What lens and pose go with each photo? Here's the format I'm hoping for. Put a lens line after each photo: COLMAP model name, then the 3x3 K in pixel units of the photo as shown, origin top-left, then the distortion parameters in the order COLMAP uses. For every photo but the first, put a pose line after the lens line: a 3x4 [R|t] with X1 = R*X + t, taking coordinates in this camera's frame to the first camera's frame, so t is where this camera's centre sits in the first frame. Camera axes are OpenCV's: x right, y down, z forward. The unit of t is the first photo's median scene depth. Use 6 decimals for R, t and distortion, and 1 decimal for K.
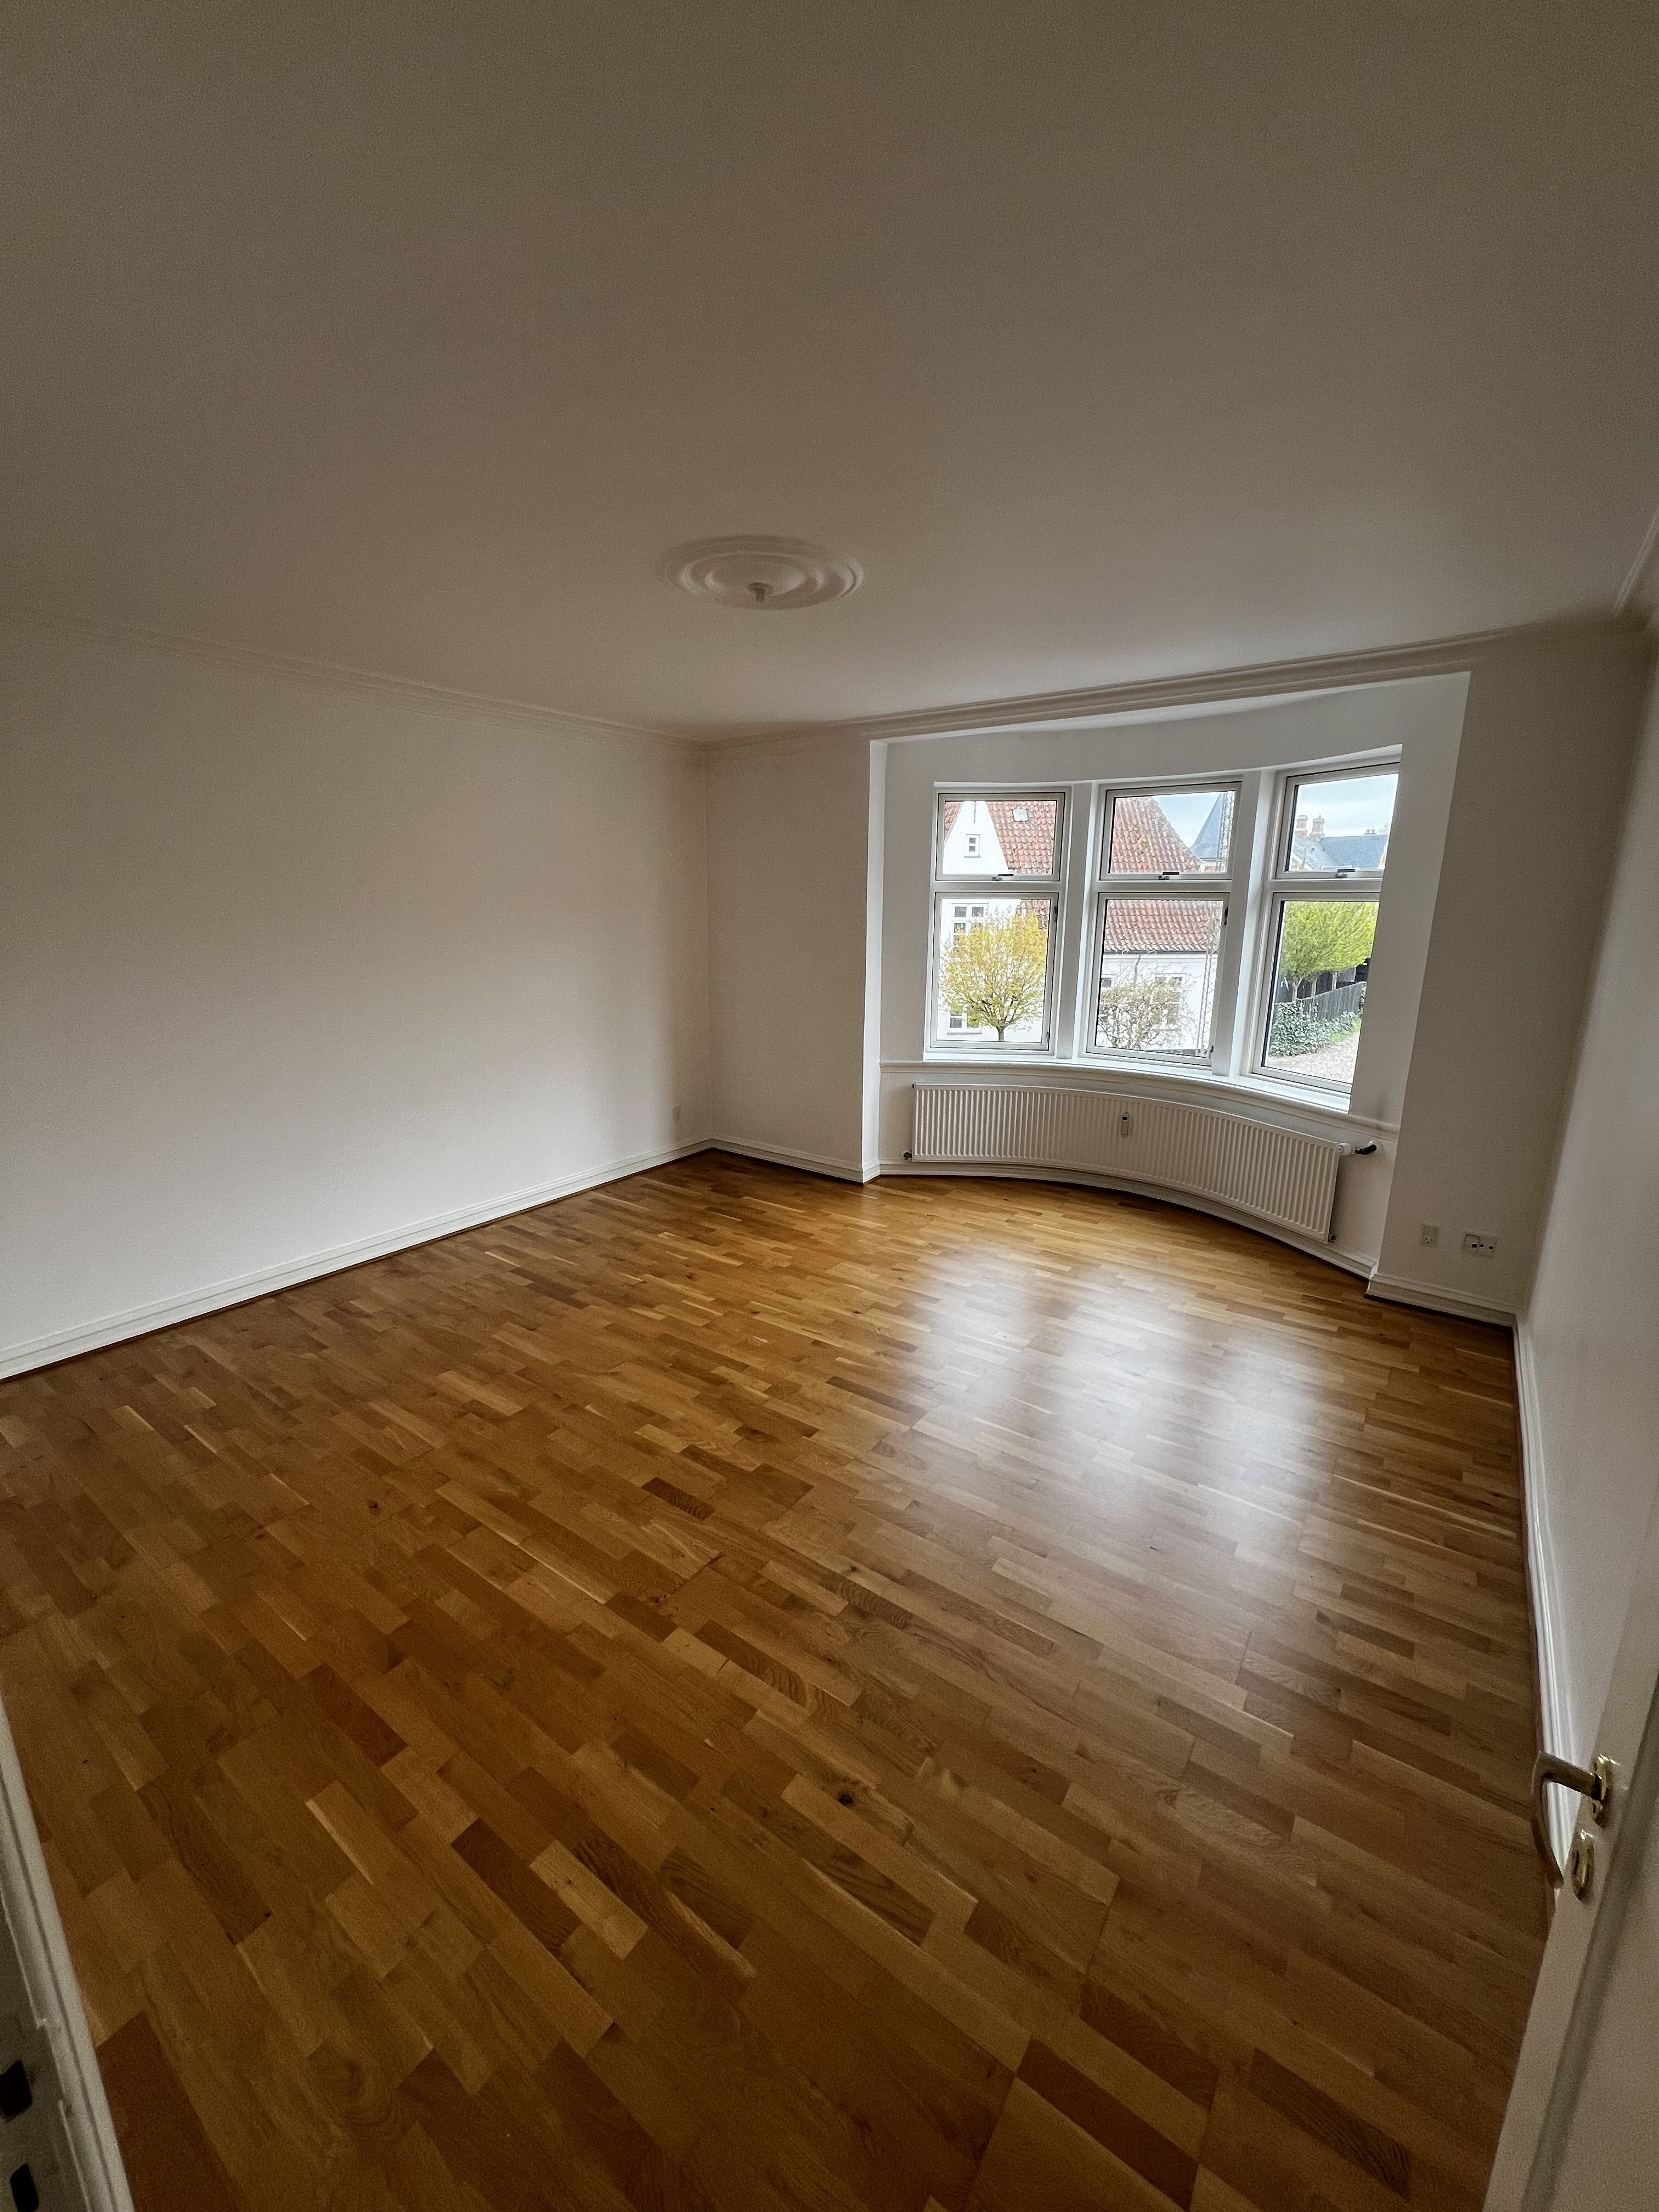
lens RADIAL K [[881.0, 0, 827.7], [0, 881.0, 1105.7], [0, 0, 1]] dist [-0.002320, 0.001107]
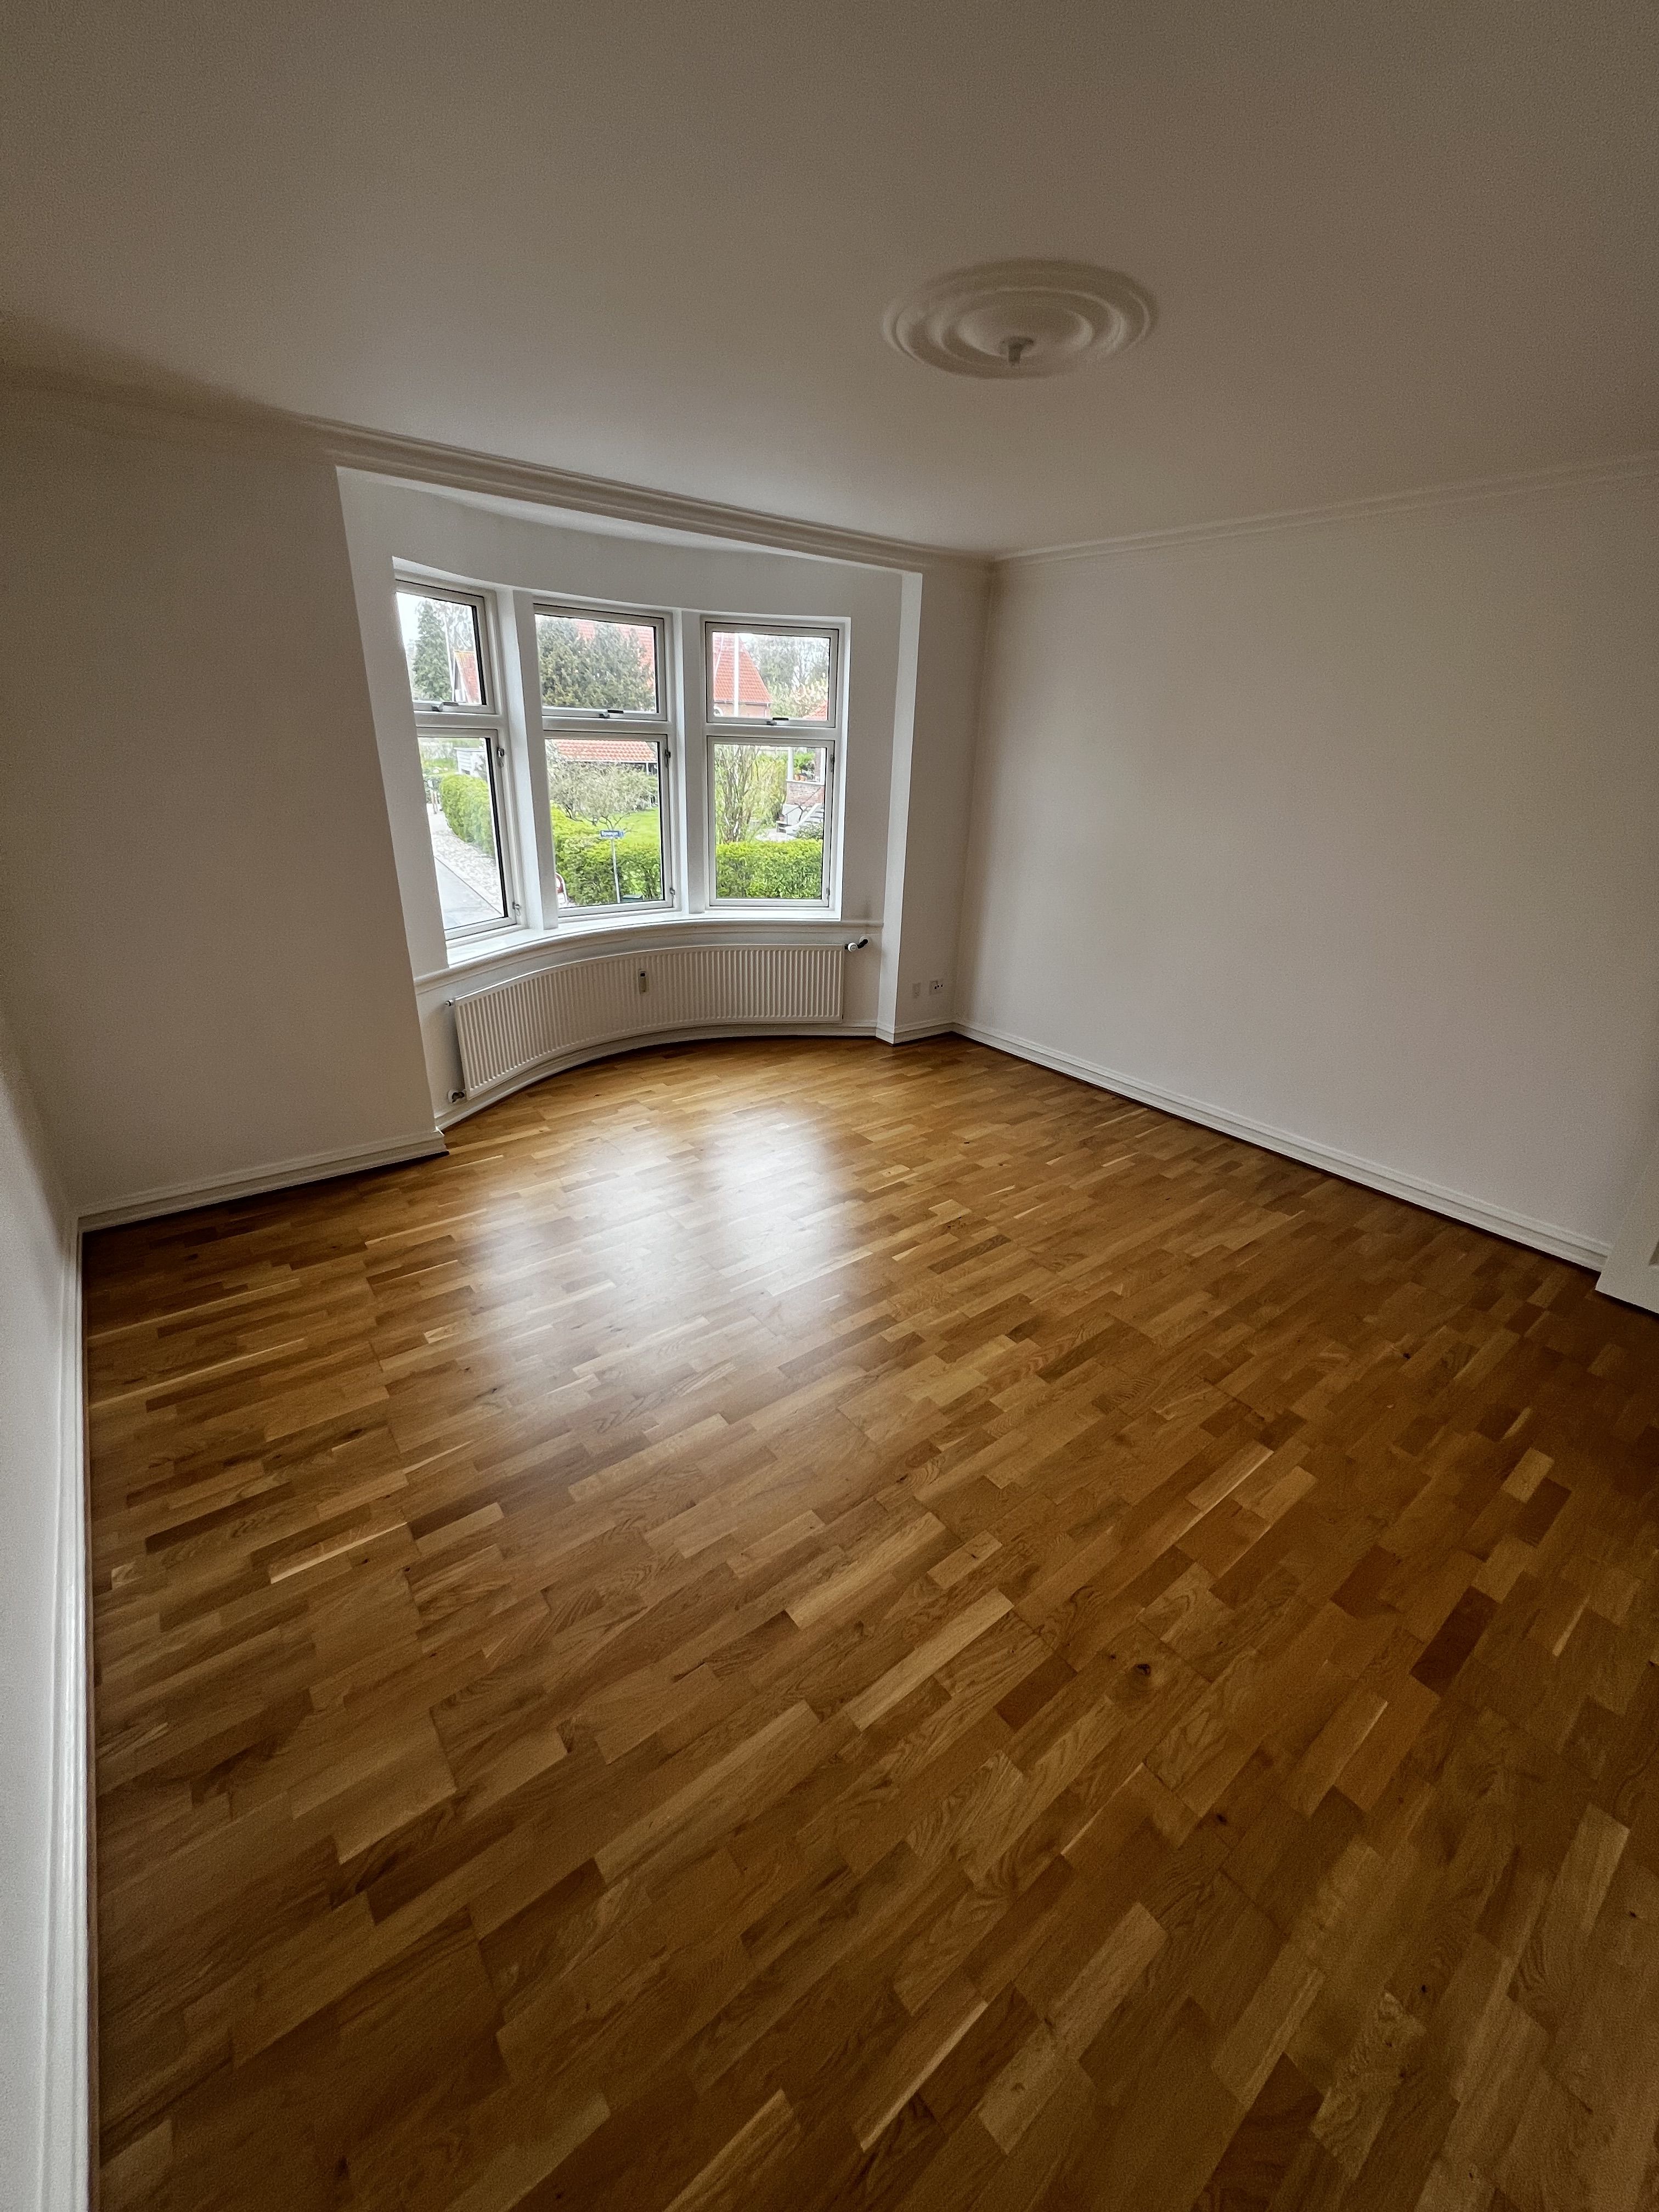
lens RADIAL K [[881.0, 0, 827.7], [0, 881.0, 1105.7], [0, 0, 1]] dist [-0.002320, 0.001107]
pose [[0.282151, -0.369202, 0.885483, -0.678038], [0.189215, 0.926270, 0.325916, -0.167904], [-0.940526, 0.075589, 0.331207, 0.619874]]
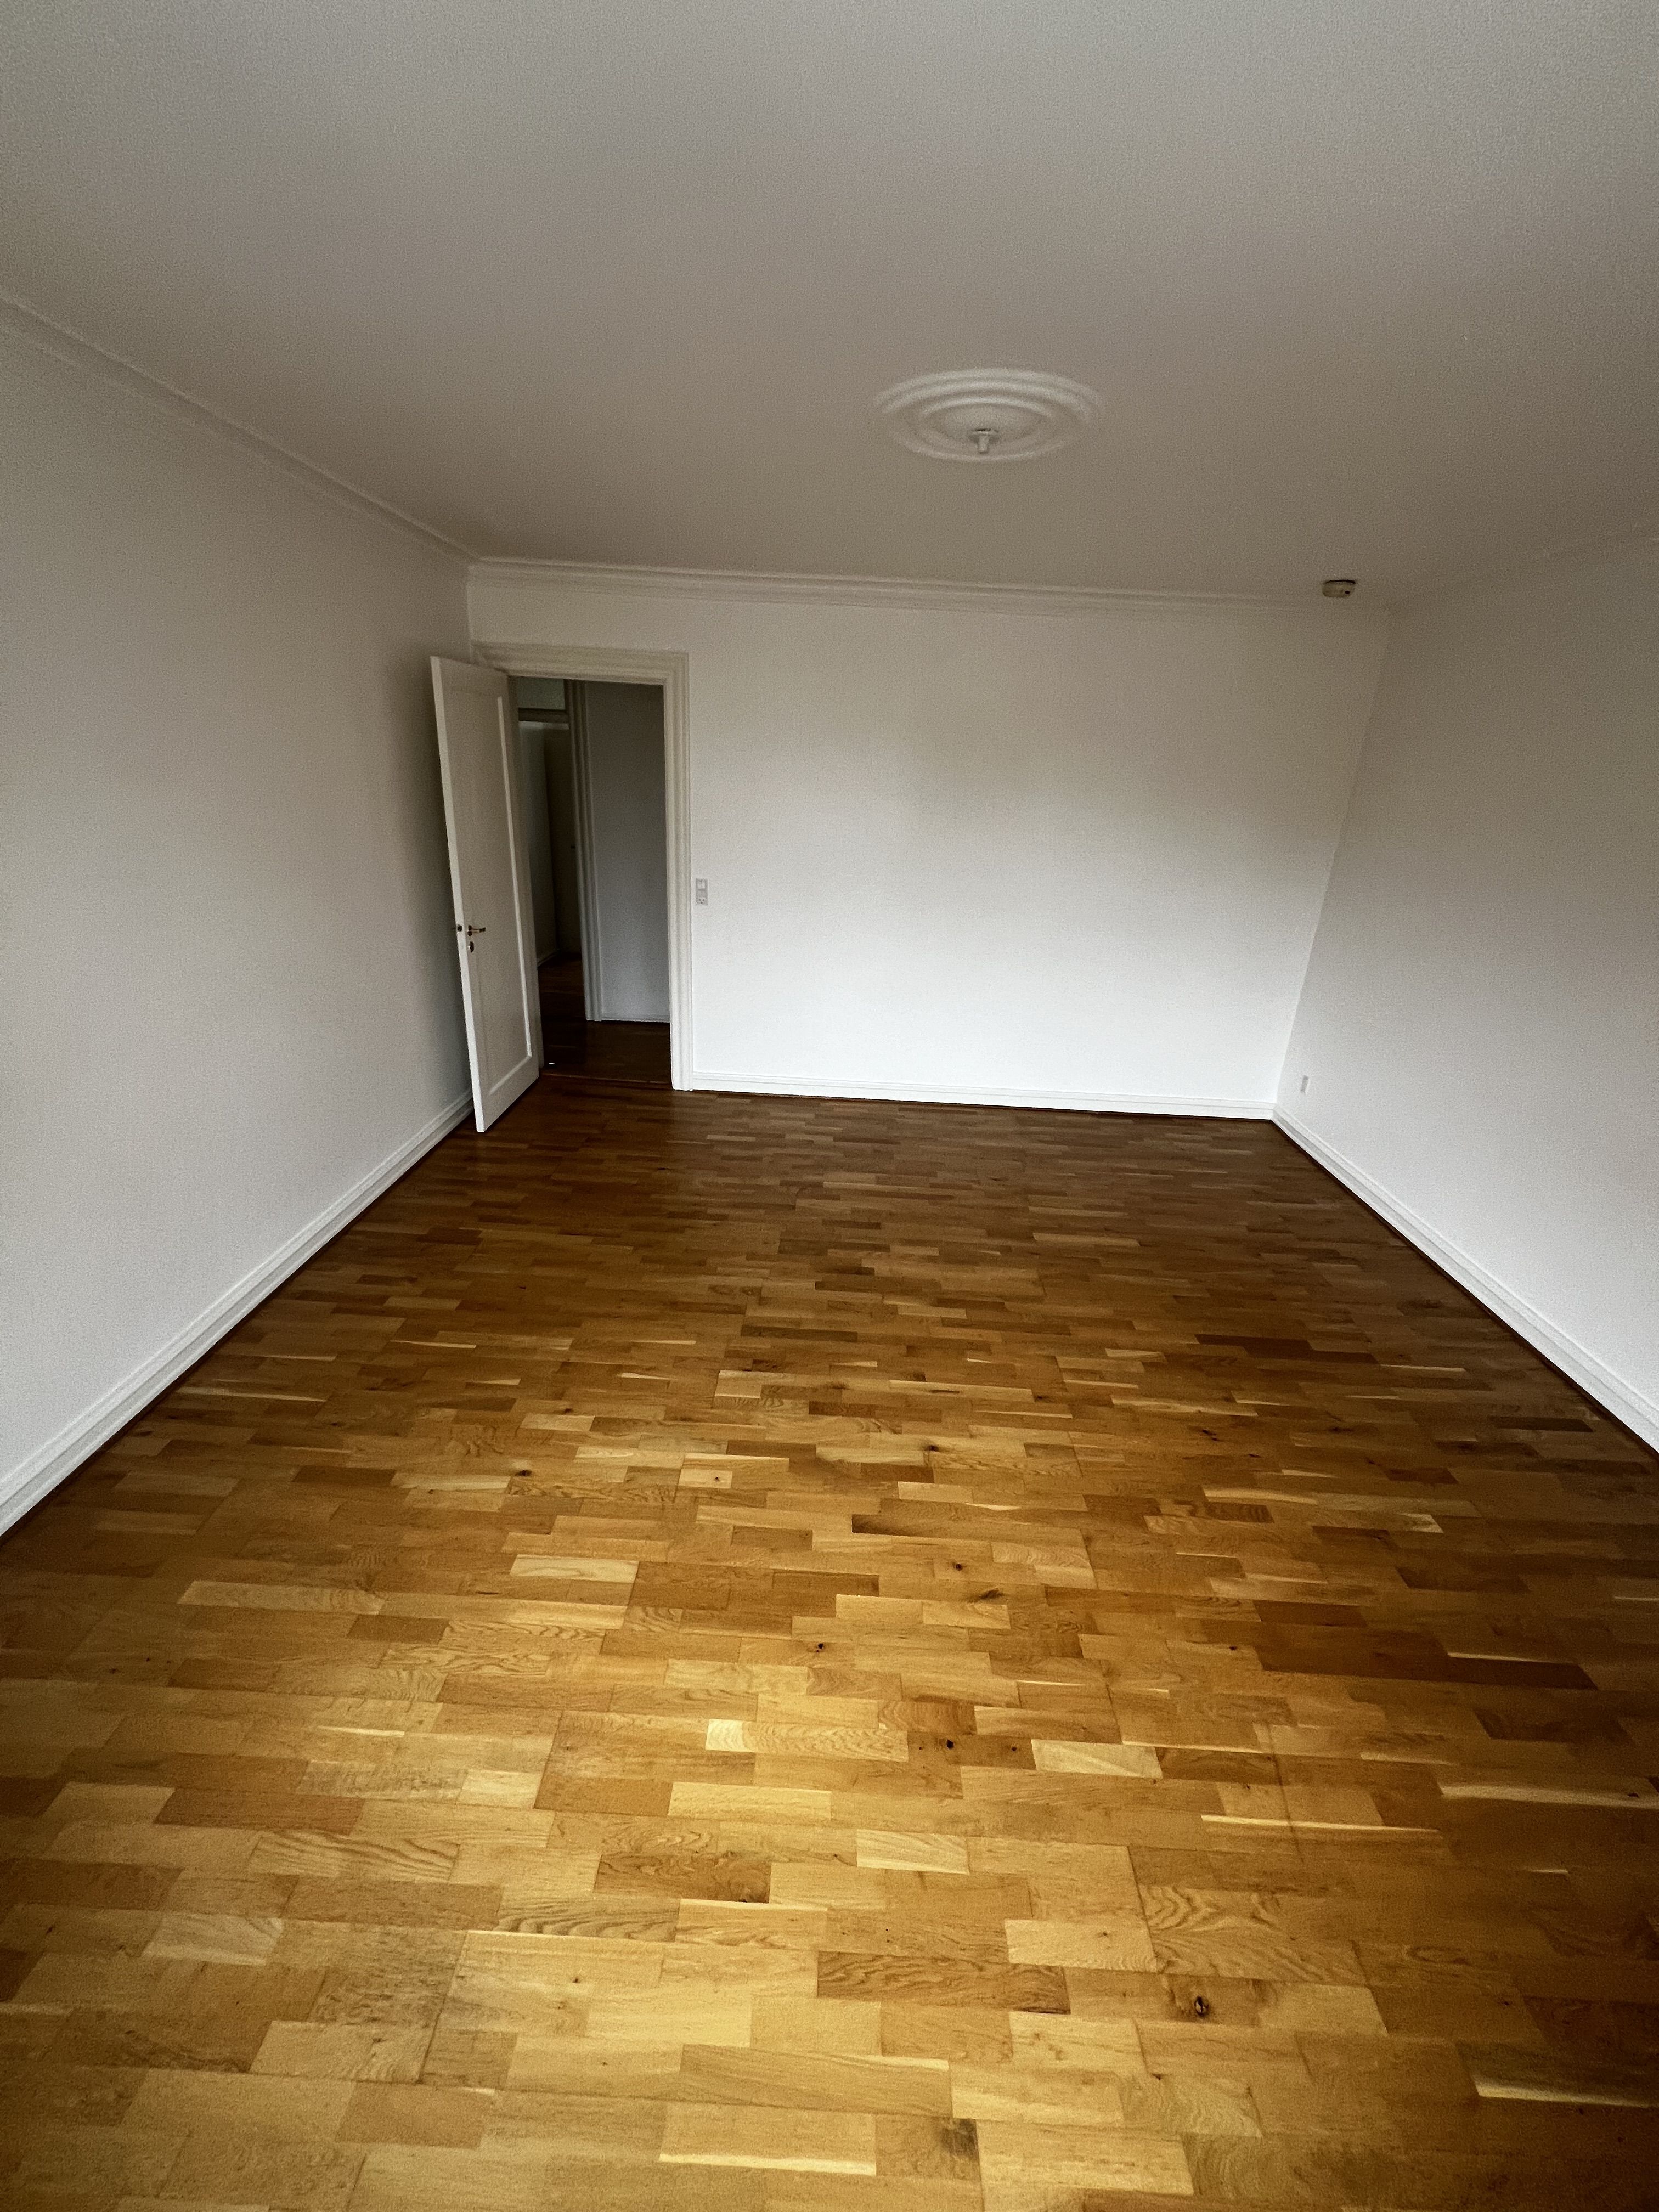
lens RADIAL K [[881.0, 0, 827.7], [0, 881.0, 1105.7], [0, 0, 1]] dist [-0.002320, 0.001107]
pose [[-0.826883, 0.163184, -0.538178, 0.396870], [-0.177777, 0.832052, 0.525437, -0.307050], [0.533535, 0.530151, -0.658999, 1.185396]]
